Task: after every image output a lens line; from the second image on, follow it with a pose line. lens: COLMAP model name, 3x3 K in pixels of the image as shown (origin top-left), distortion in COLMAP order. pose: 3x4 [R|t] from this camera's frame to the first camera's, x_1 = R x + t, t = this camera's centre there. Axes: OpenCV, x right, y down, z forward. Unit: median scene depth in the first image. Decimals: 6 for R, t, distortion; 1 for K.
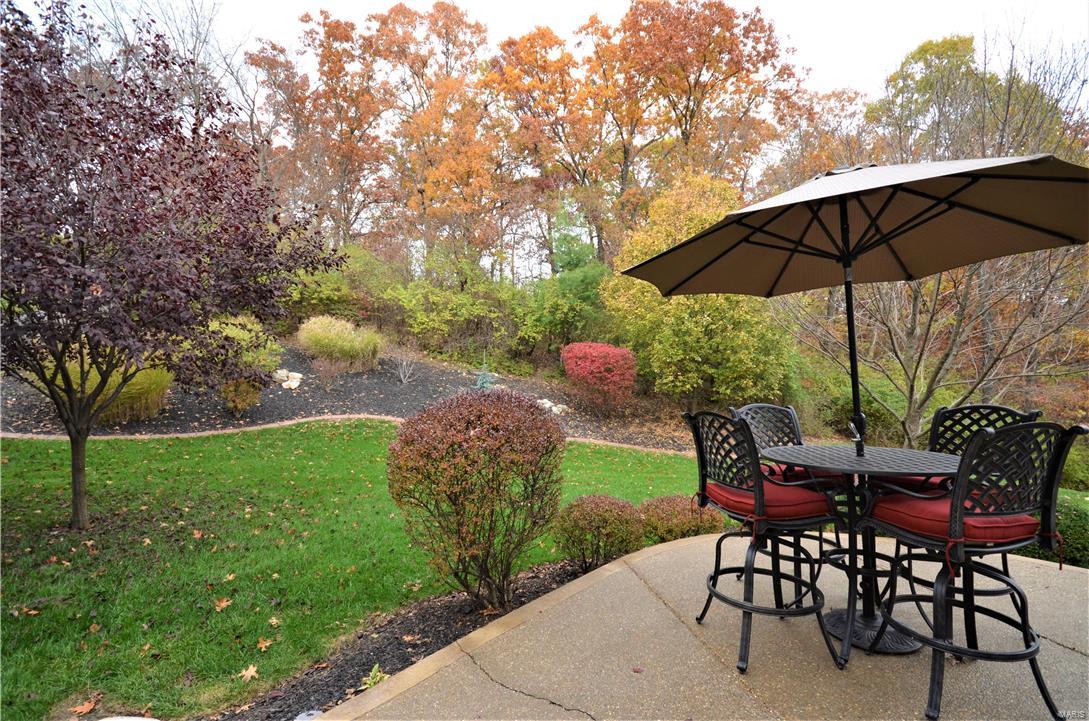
lens RADIAL K [[479.2, 0, 544.6], [0, 479.2, 375.9], [0, 0, 1]] dist [0.000334, -0.009411]
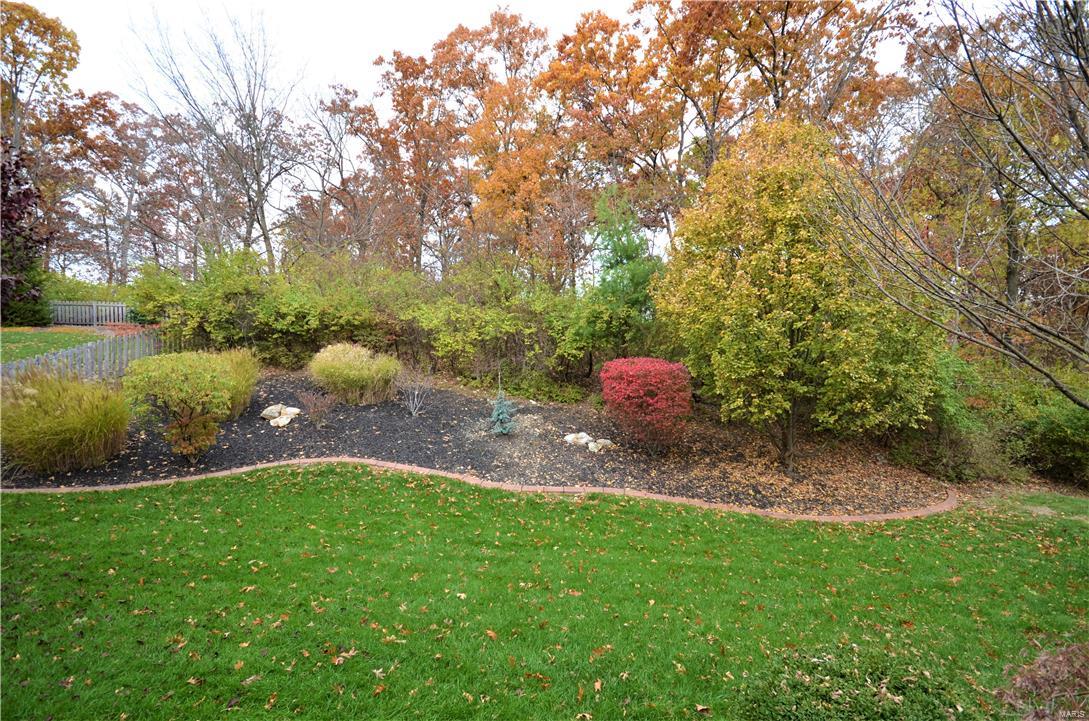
lens RADIAL K [[474.1, 0, 549.8], [0, 474.1, 370.2], [0, 0, 1]] dist [0.001841, -0.005824]
pose [[0.969463, -0.043978, -0.241263, 0.136070], [0.029840, 0.997633, -0.061944, -0.006176], [0.243416, 0.052853, 0.968481, 0.219897]]
